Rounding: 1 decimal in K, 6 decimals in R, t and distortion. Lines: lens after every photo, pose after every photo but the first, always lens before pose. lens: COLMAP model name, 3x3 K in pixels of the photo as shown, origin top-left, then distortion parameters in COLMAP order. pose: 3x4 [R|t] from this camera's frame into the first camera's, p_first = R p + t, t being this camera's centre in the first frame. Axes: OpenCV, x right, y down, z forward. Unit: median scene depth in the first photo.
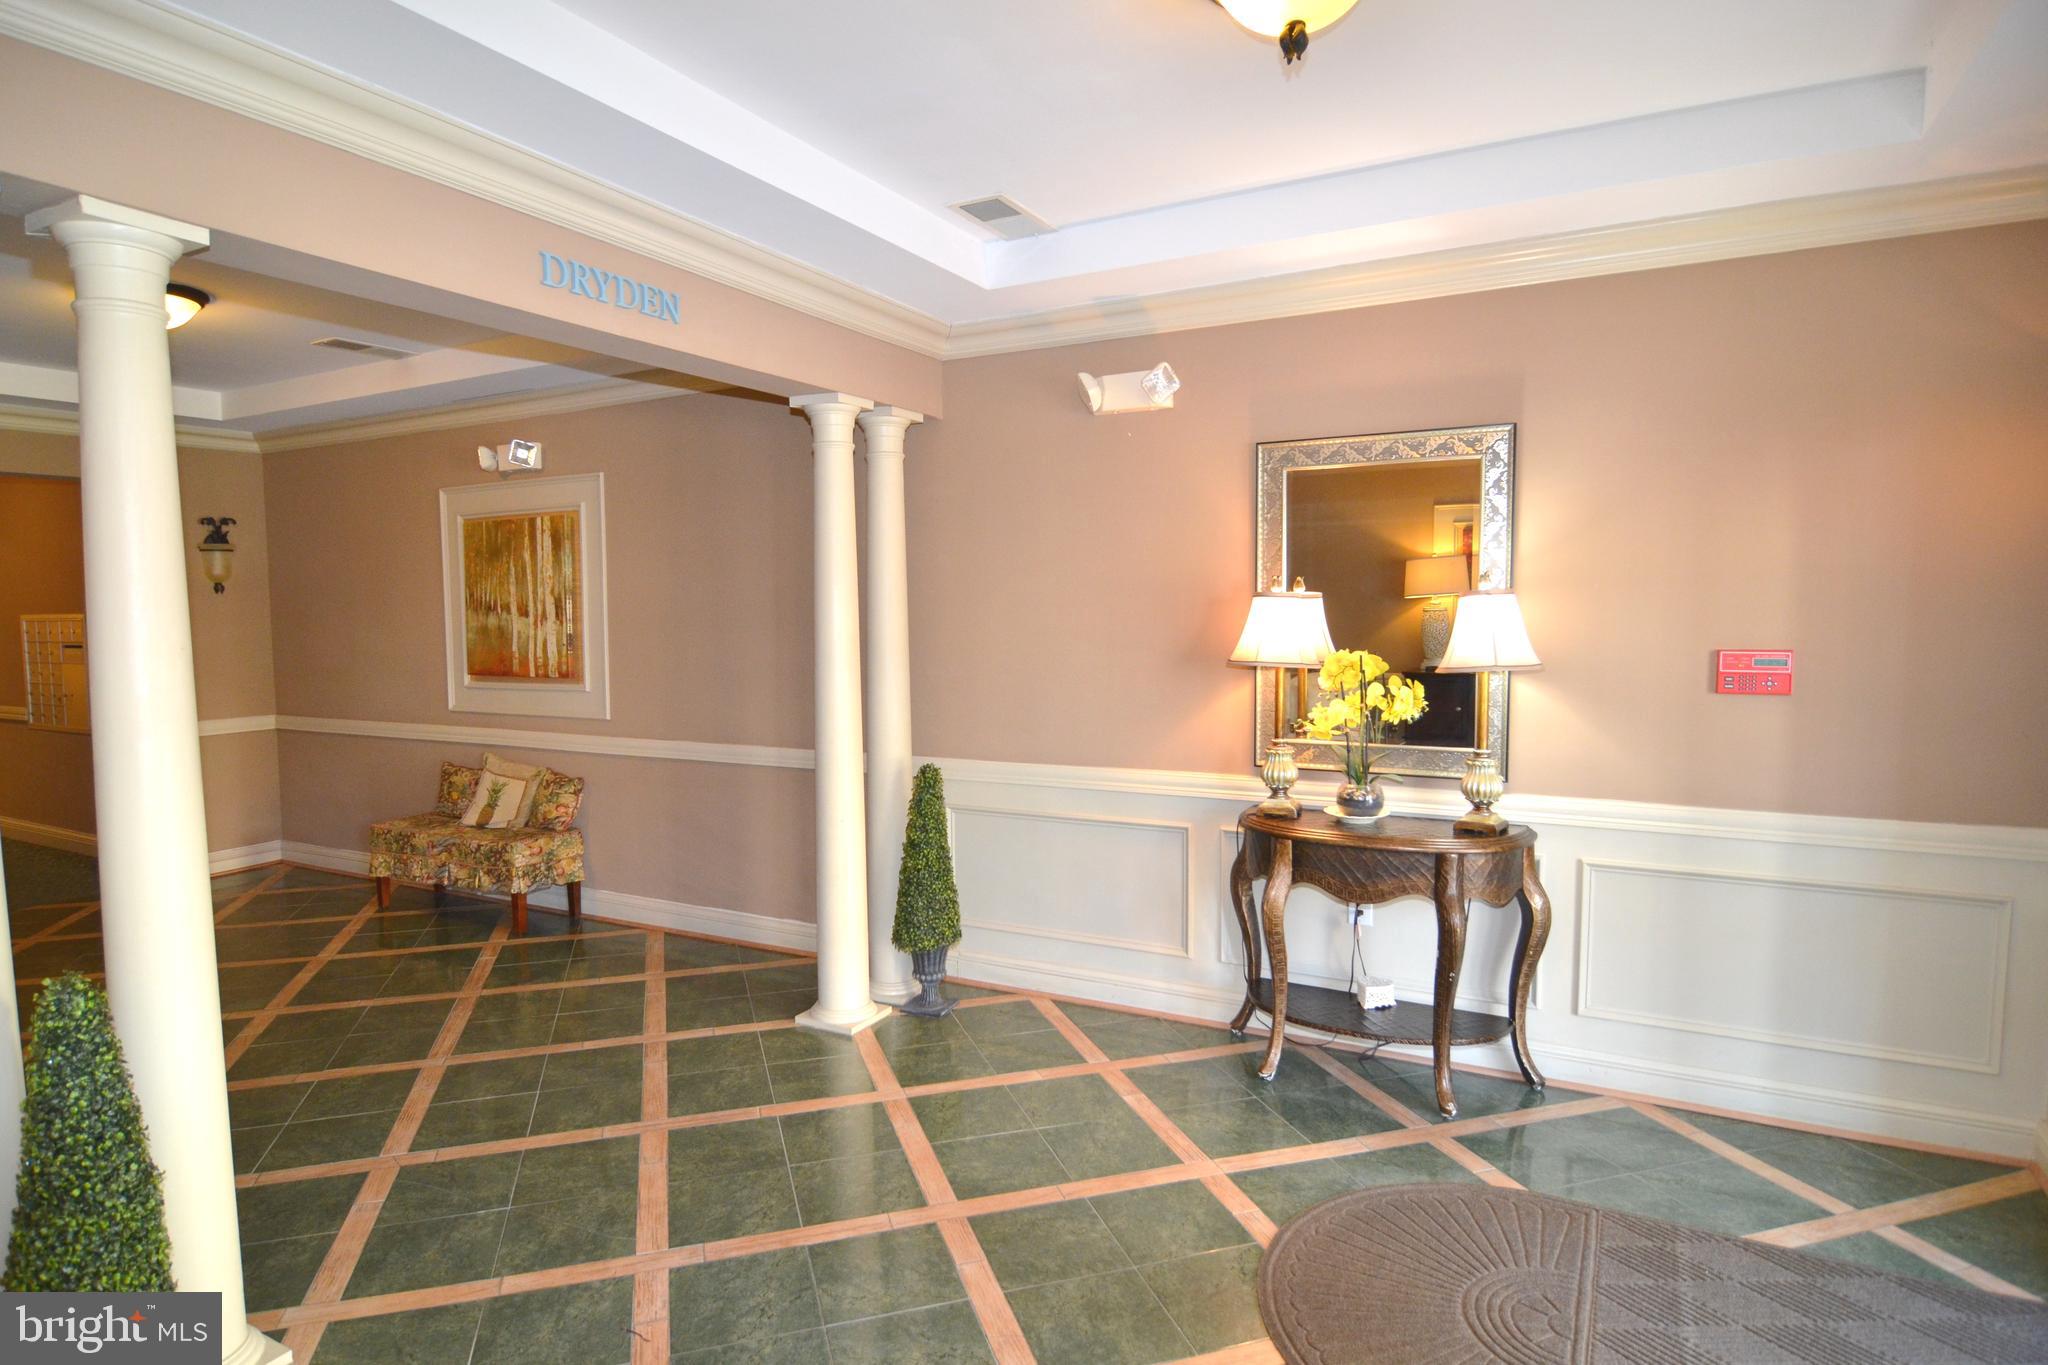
lens RADIAL K [[1126.4, 0, 981.4], [0, 1126.4, 701.3], [0, 0, 1]] dist [-0.005348, -0.000396]
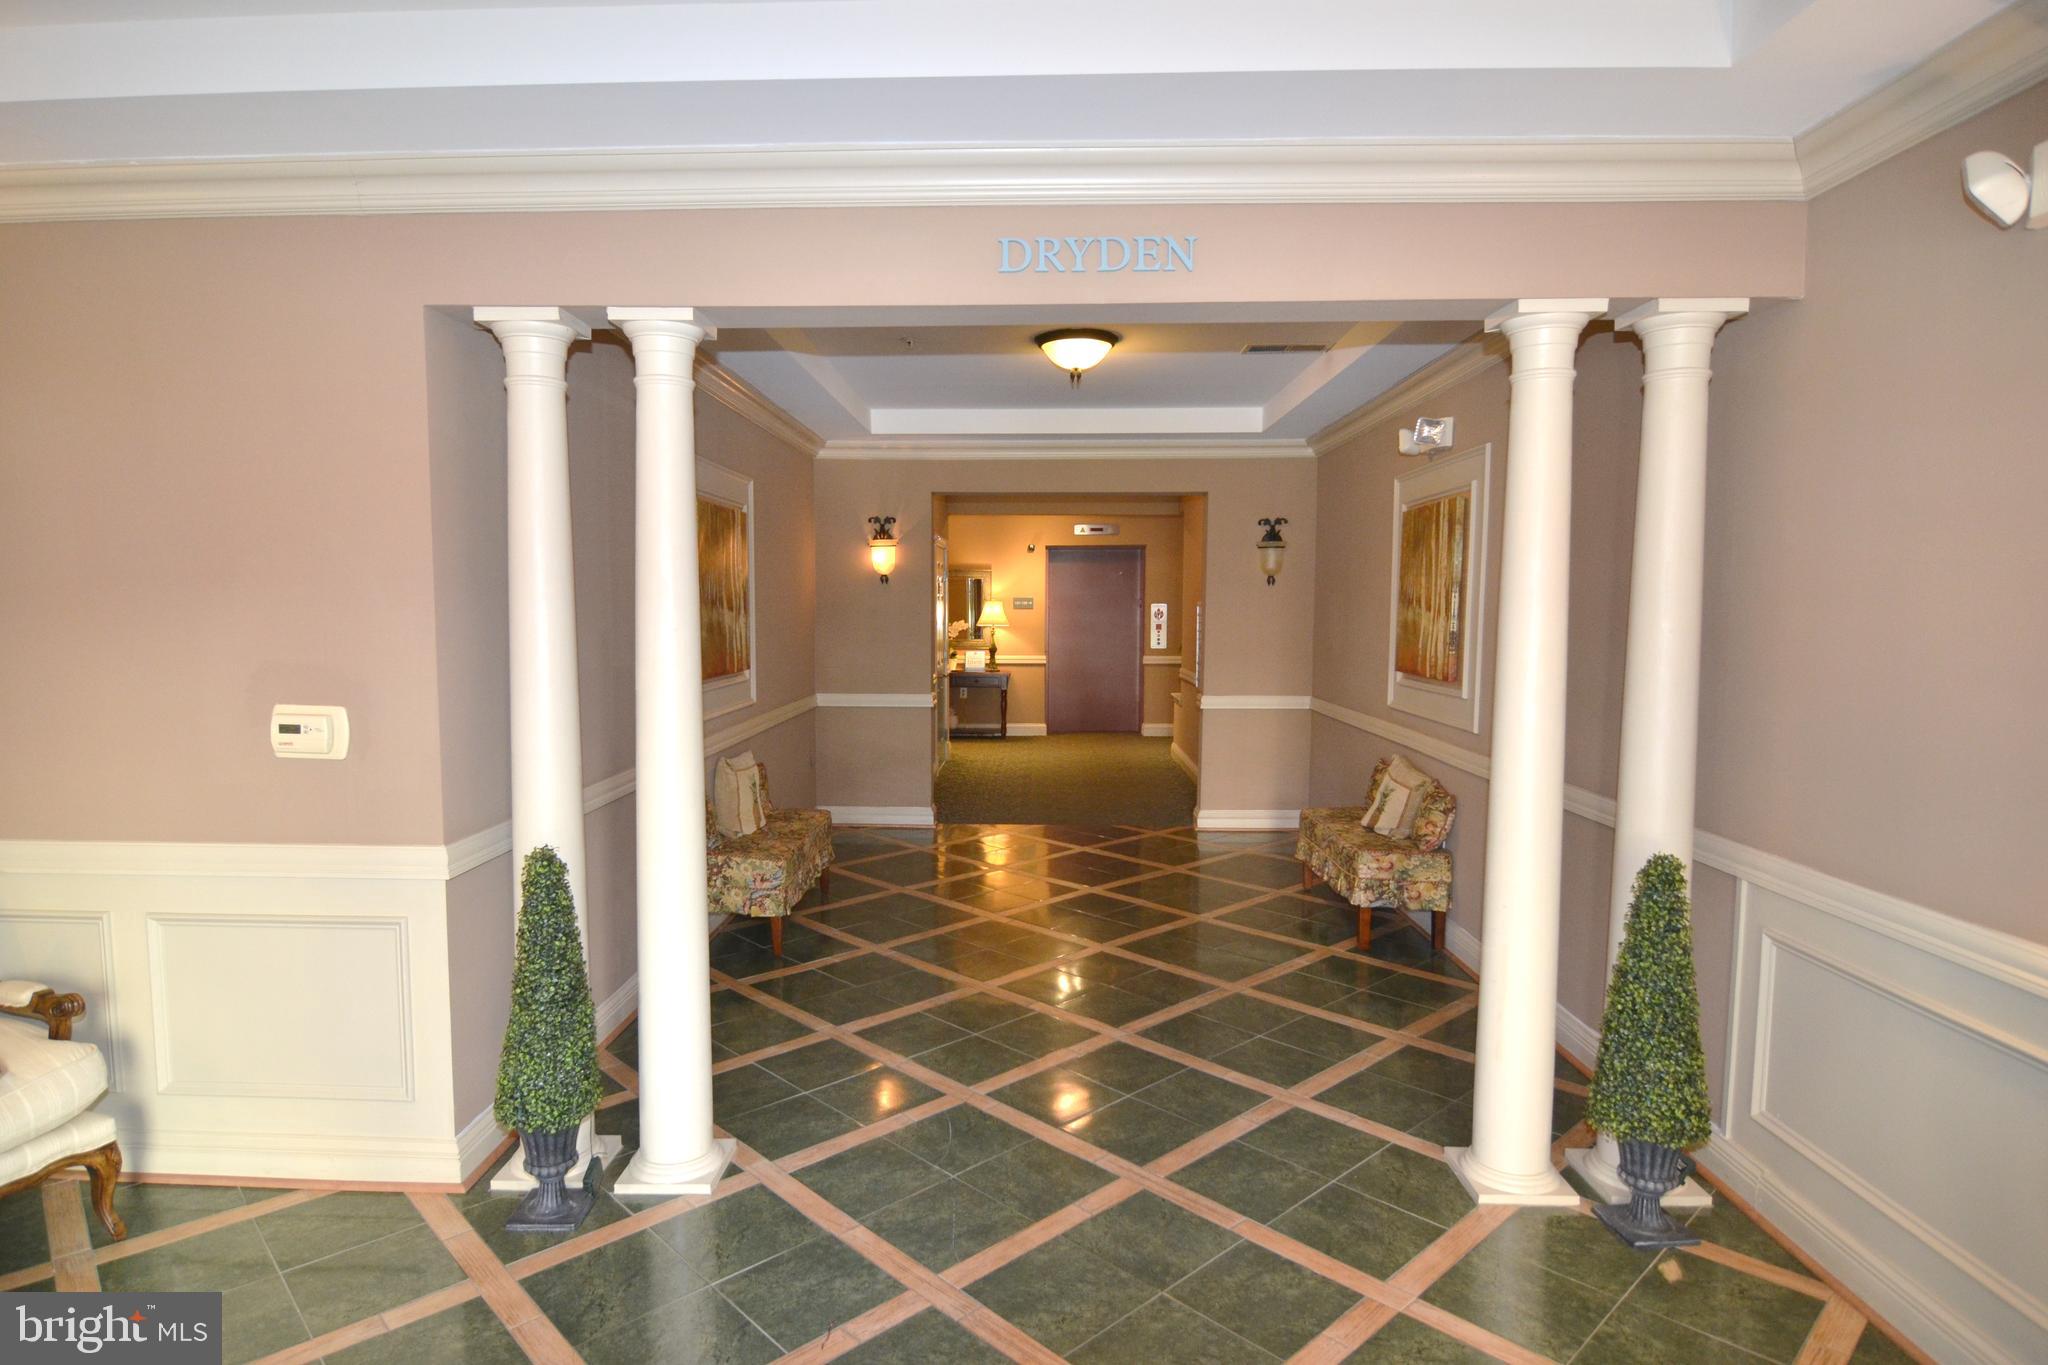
lens RADIAL K [[1126.4, 0, 981.4], [0, 1126.4, 701.3], [0, 0, 1]] dist [-0.005348, -0.000396]
pose [[0.453566, 0.087563, -0.886911, 0.251519], [-0.076325, 0.995322, 0.059234, -0.029502], [0.887949, 0.040827, 0.458127, 0.269973]]
